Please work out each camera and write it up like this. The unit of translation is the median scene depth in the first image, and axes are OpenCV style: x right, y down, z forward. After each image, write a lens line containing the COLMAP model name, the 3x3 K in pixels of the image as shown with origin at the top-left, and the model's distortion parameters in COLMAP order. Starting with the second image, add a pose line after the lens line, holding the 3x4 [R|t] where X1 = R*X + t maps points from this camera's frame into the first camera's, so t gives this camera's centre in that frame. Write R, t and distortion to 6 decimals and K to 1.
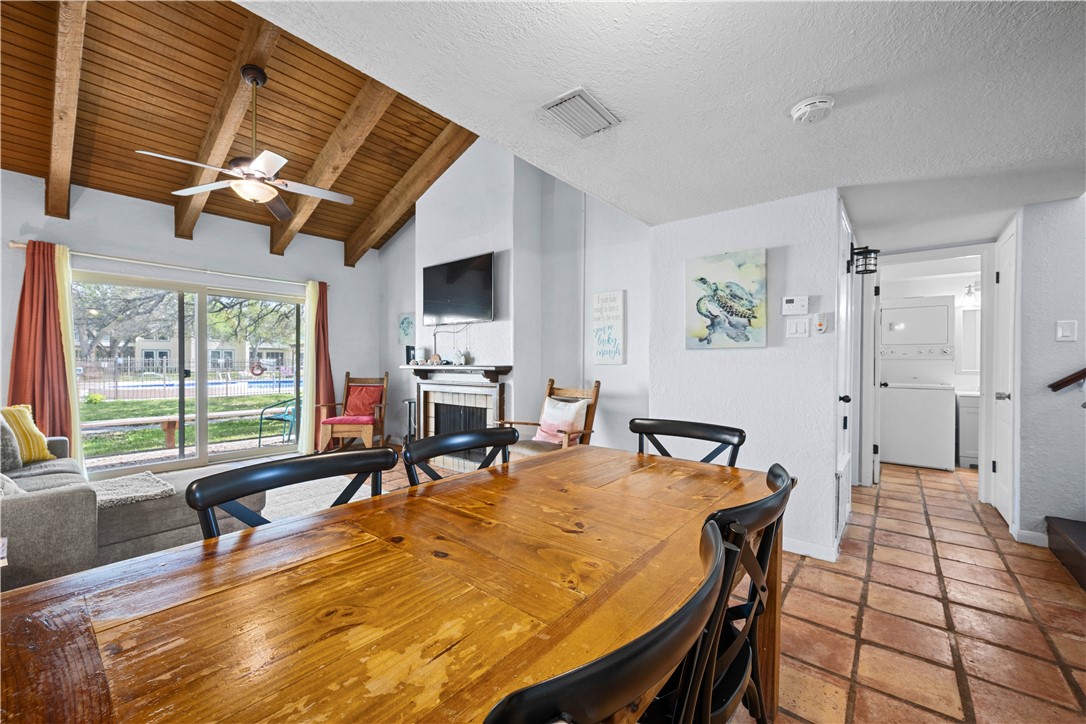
lens RADIAL K [[428.8, 0, 548.2], [0, 428.8, 364.8], [0, 0, 1]] dist [-0.000457, -0.000183]
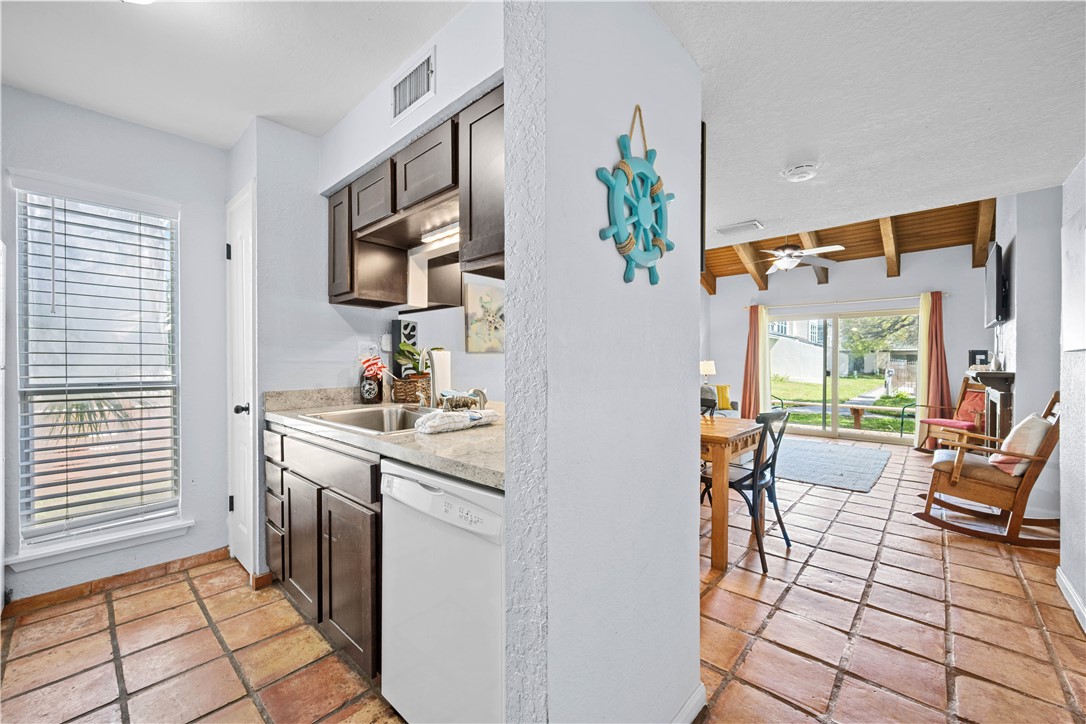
lens RADIAL K [[428.8, 0, 548.9], [0, 428.8, 365.1], [0, 0, 1]] dist [-0.000457, -0.000183]
pose [[-0.049740, 0.004599, -0.998752, 0.867538], [-0.010512, 0.999932, 0.005128, -0.008193], [0.998707, 0.010754, -0.049688, 0.144588]]
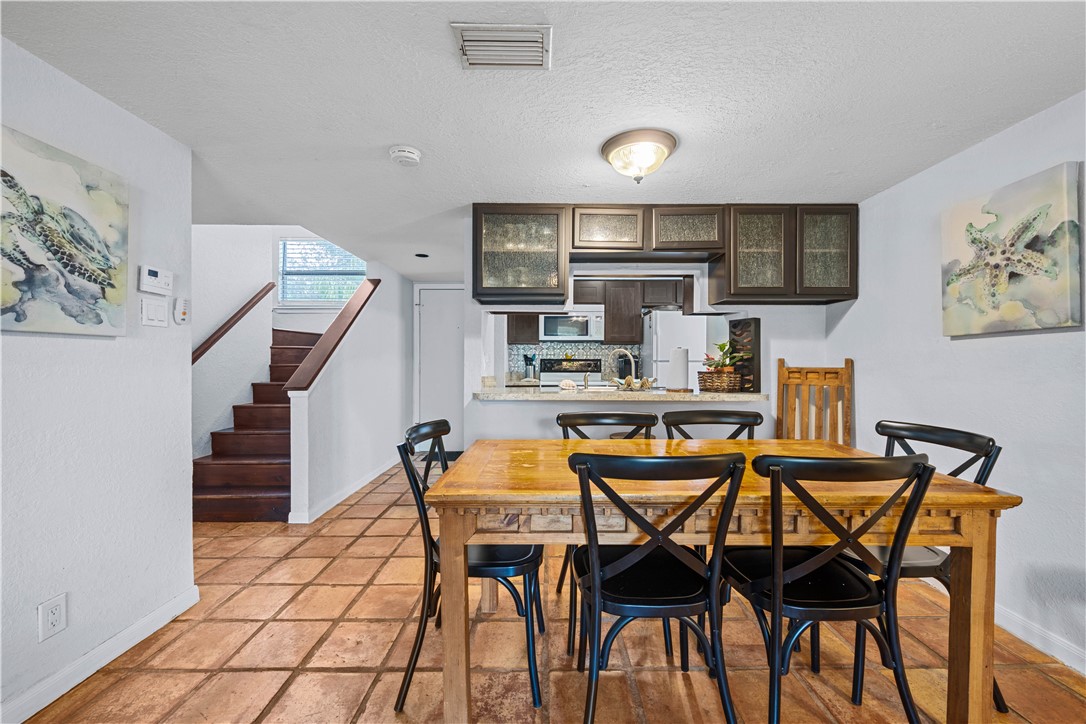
lens RADIAL K [[428.8, 0, 548.0], [0, 428.8, 361.5], [0, 0, 1]] dist [-0.000457, -0.000183]
pose [[-0.636920, -0.002082, 0.770927, -0.269546], [0.003708, 0.999977, 0.005763, -0.004597], [-0.770921, 0.006529, -0.636897, 0.664735]]
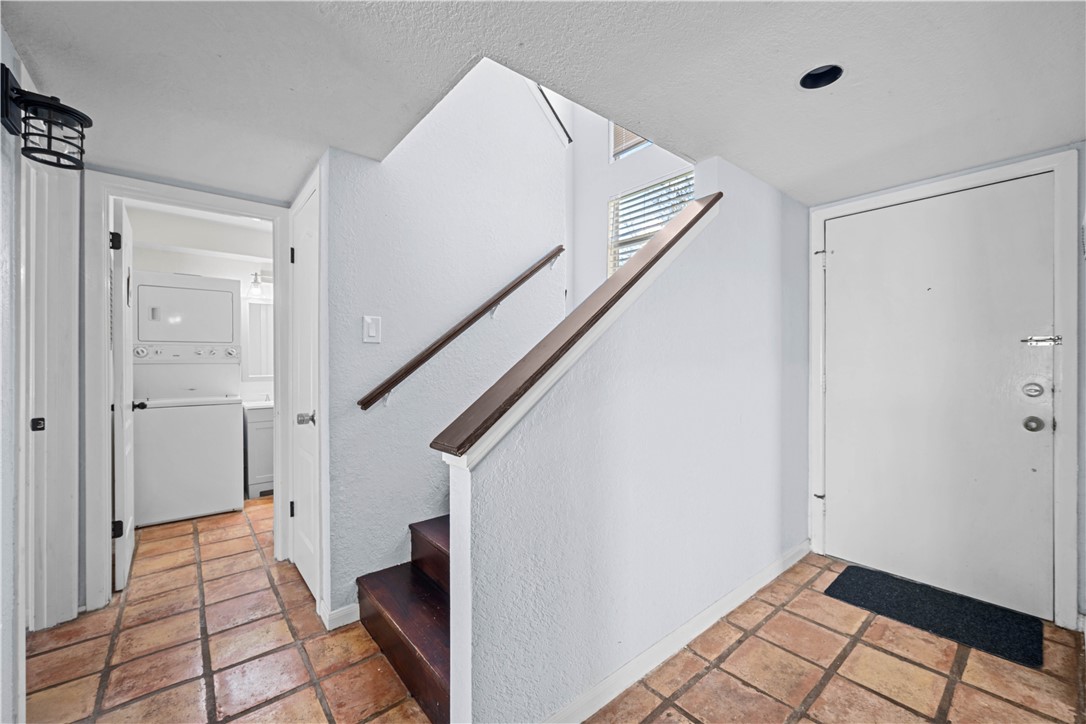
lens RADIAL K [[428.8, 0, 547.9], [0, 428.8, 364.6], [0, 0, 1]] dist [-0.000457, -0.000183]
pose [[0.187534, -0.009971, 0.982208, 0.358295], [0.009127, 0.999923, 0.008408, -0.014388], [-0.982216, 0.007388, 0.187610, 0.383536]]
